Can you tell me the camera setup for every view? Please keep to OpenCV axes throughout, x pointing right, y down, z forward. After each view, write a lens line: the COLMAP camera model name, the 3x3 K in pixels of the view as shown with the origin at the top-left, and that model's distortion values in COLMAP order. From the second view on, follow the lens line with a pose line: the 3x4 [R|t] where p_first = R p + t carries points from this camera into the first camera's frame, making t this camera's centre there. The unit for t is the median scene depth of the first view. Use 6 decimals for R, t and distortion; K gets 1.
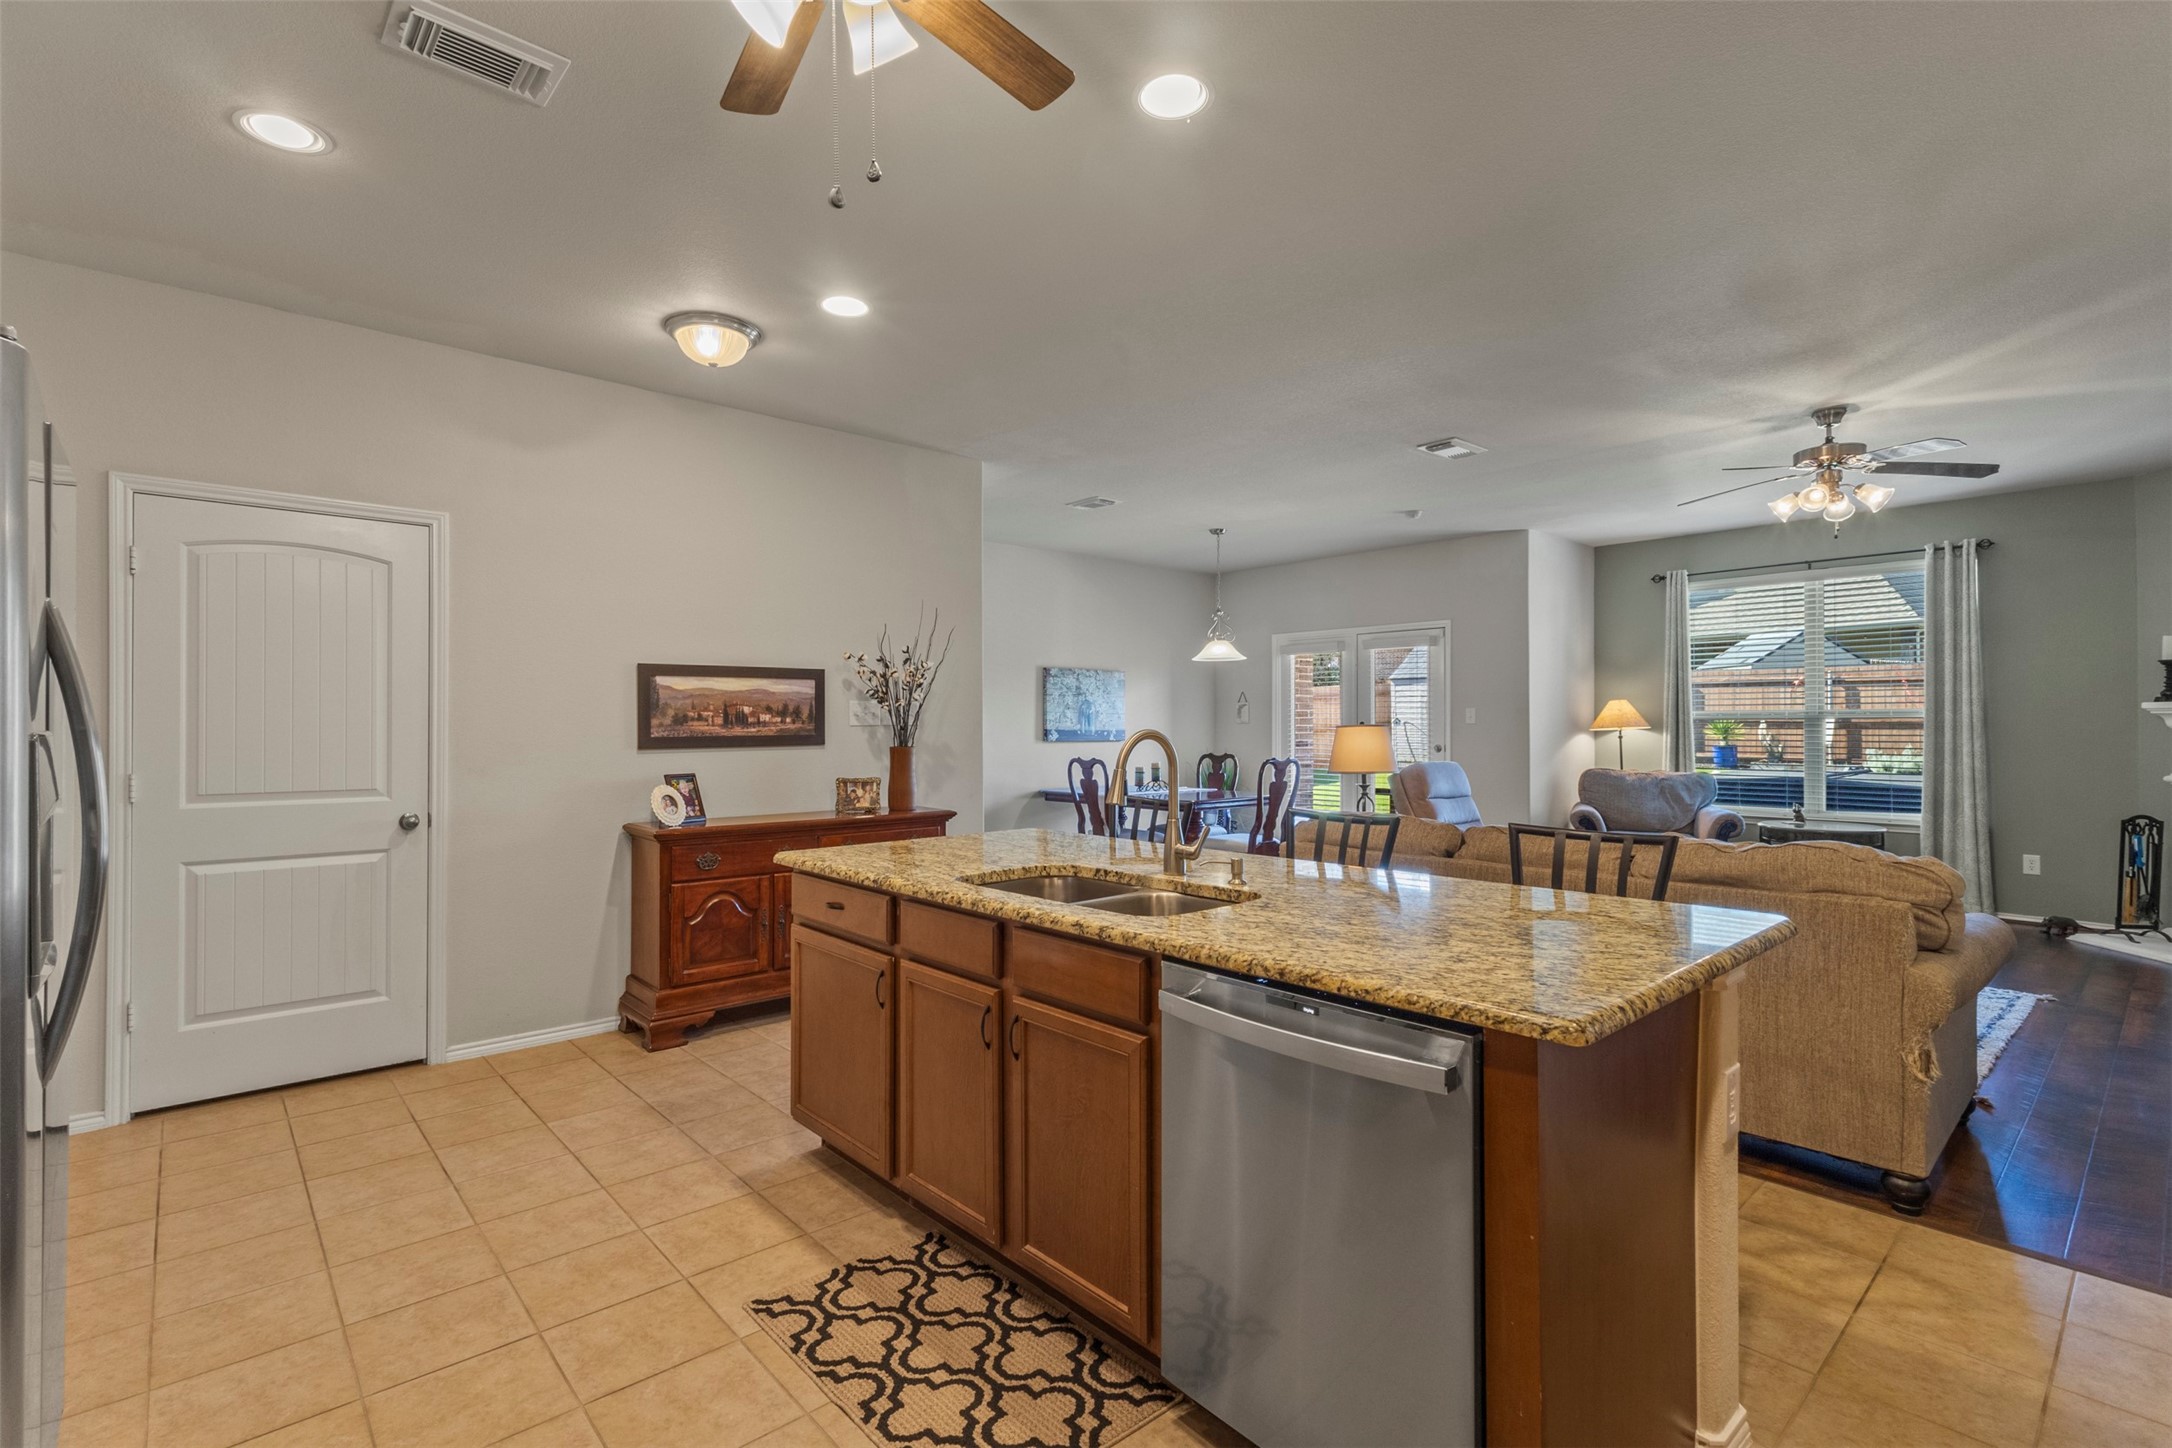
lens RADIAL K [[1002.0, 0, 1077.6], [0, 1002.0, 731.4], [0, 0, 1]] dist [-0.000808, 0.001086]
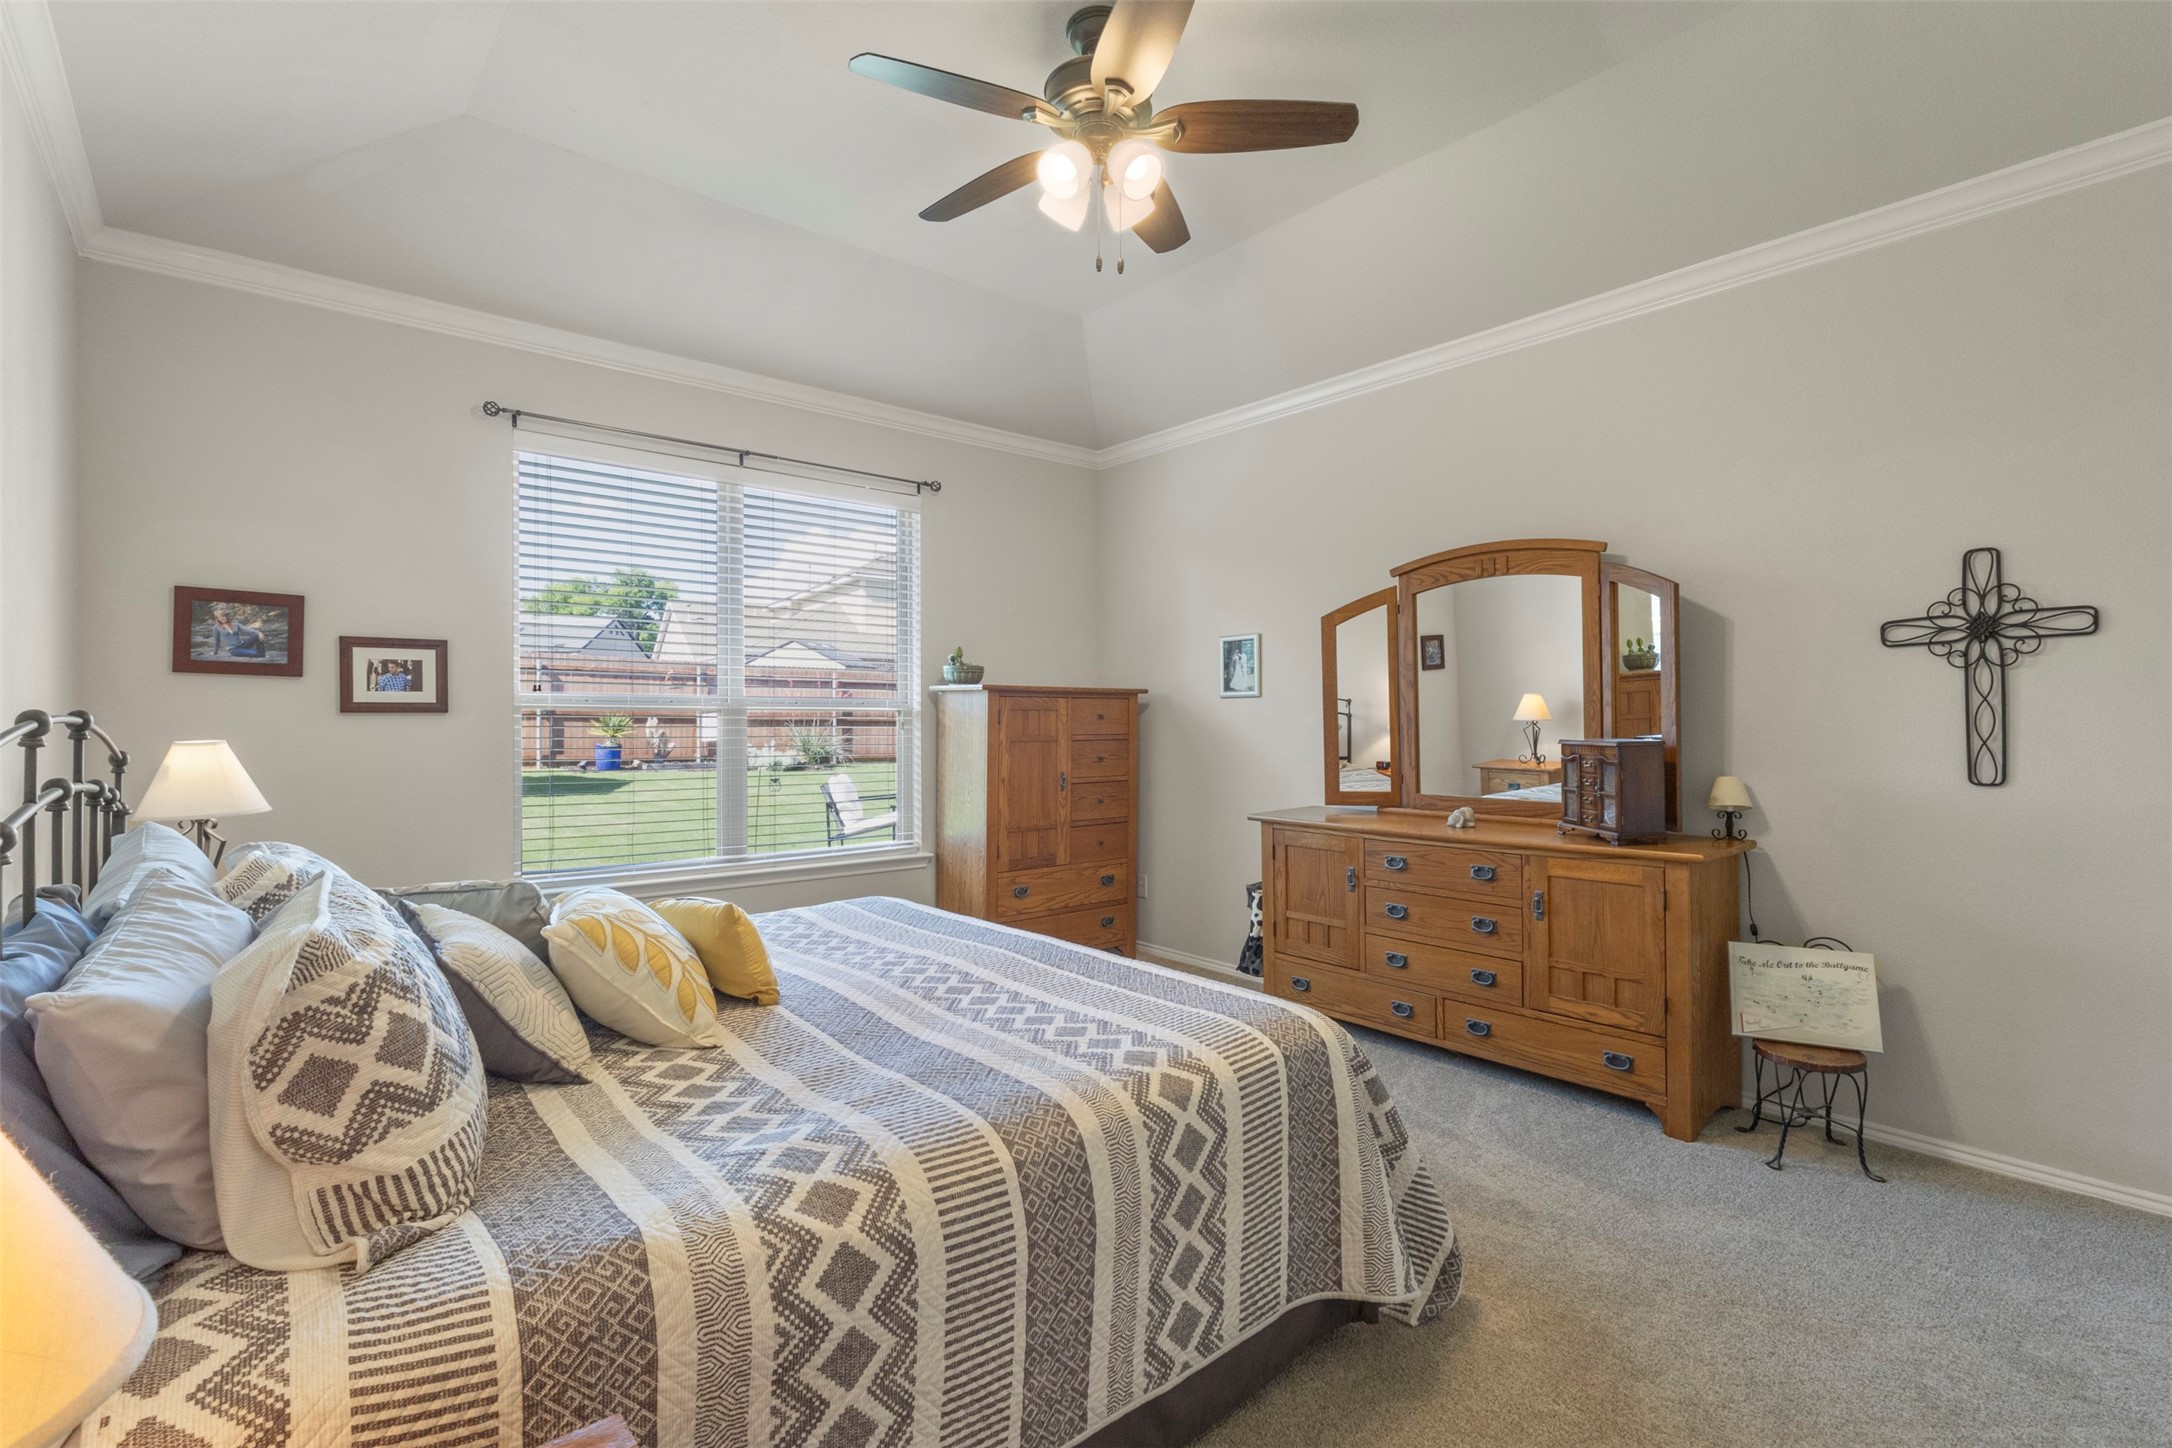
lens RADIAL K [[1002.0, 0, 1076.4], [0, 1002.0, 724.5], [0, 0, 1]] dist [-0.000808, 0.001086]
pose [[0.032686, 0.000482, 0.999466, -0.788128], [0.009551, 0.999954, -0.000794, 0.003572], [-0.999420, 0.009572, 0.032680, 2.271132]]
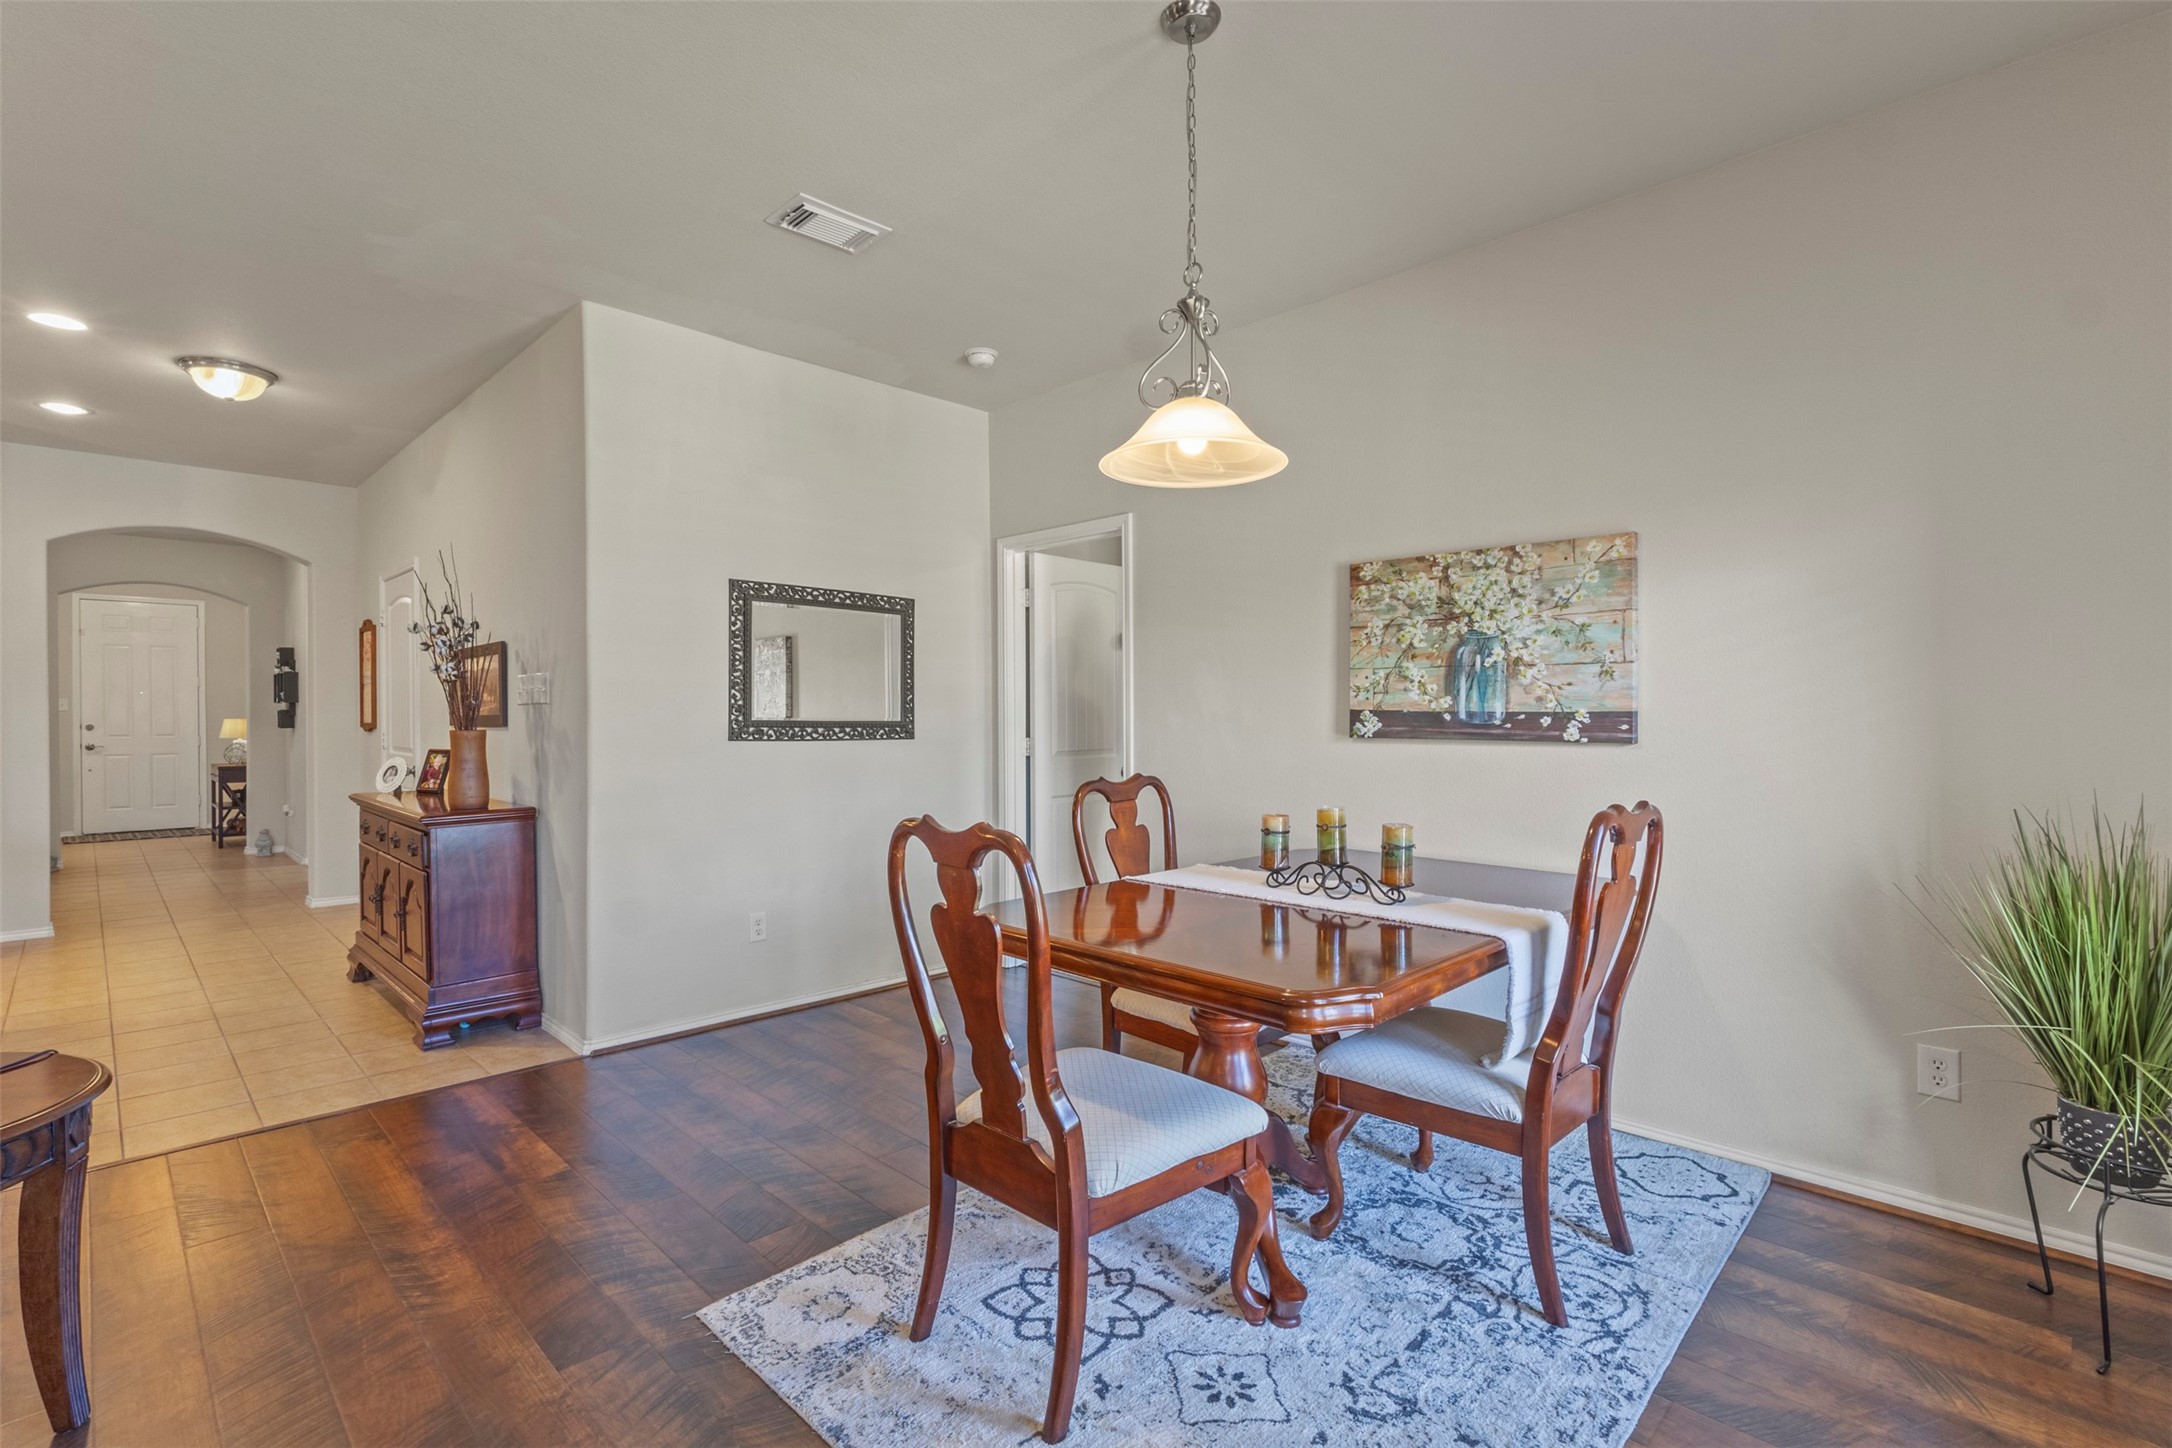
lens RADIAL K [[1002.0, 0, 1081.2], [0, 1002.0, 722.3], [0, 0, 1]] dist [-0.000808, 0.001086]
pose [[0.053273, 0.009863, -0.998531, 0.694184], [-0.003844, 0.999946, 0.009672, -0.000581], [0.998573, 0.003323, 0.053308, 1.538682]]
